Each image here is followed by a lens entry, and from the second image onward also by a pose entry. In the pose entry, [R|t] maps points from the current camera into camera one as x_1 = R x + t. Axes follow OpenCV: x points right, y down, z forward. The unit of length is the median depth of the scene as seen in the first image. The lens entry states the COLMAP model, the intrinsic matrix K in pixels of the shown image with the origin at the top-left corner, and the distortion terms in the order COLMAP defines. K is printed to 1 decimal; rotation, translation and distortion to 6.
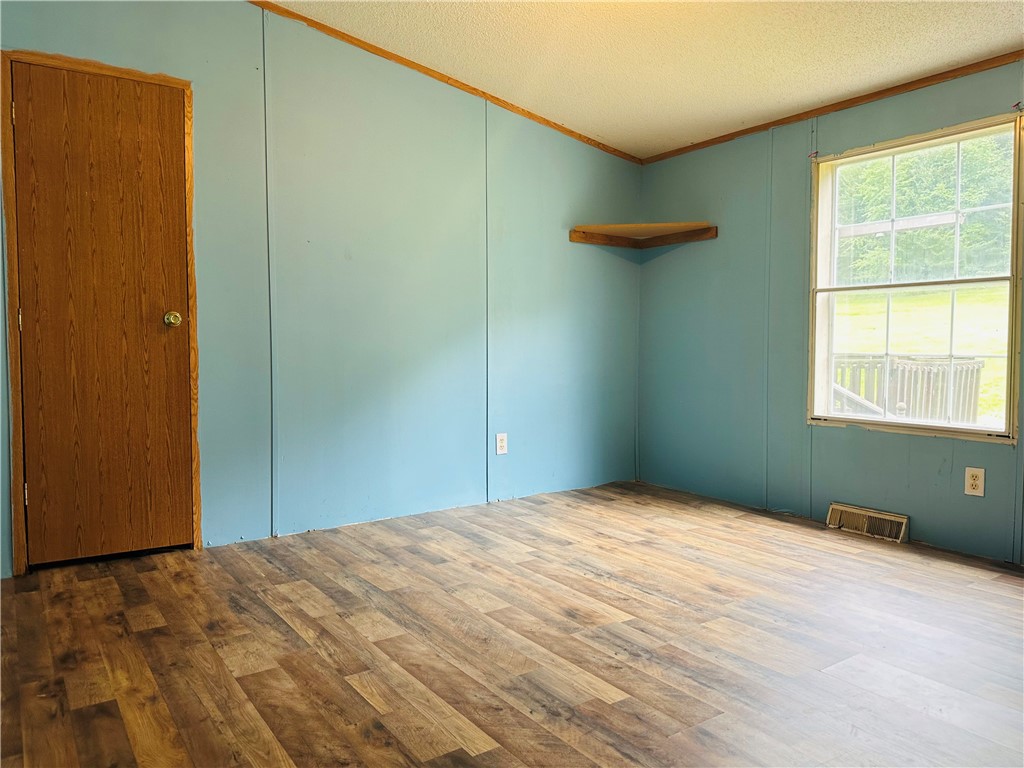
lens RADIAL K [[724.6, 0, 507.5], [0, 724.6, 382.8], [0, 0, 1]] dist [0.000616, -0.008651]
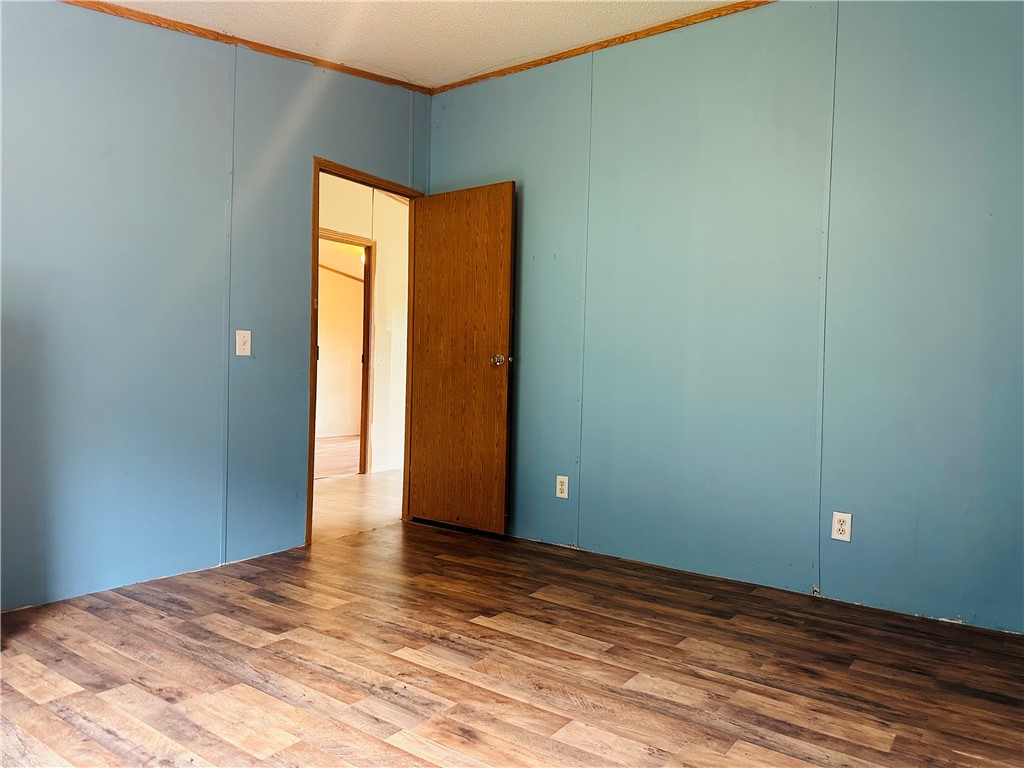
lens RADIAL K [[724.6, 0, 507.5], [0, 724.6, 382.8], [0, 0, 1]] dist [0.000616, -0.008651]
pose [[-0.945926, -0.018697, -0.323844, 0.343005], [-0.040180, 0.997403, 0.059777, -0.112839], [0.321886, 0.069557, -0.944220, 1.931590]]
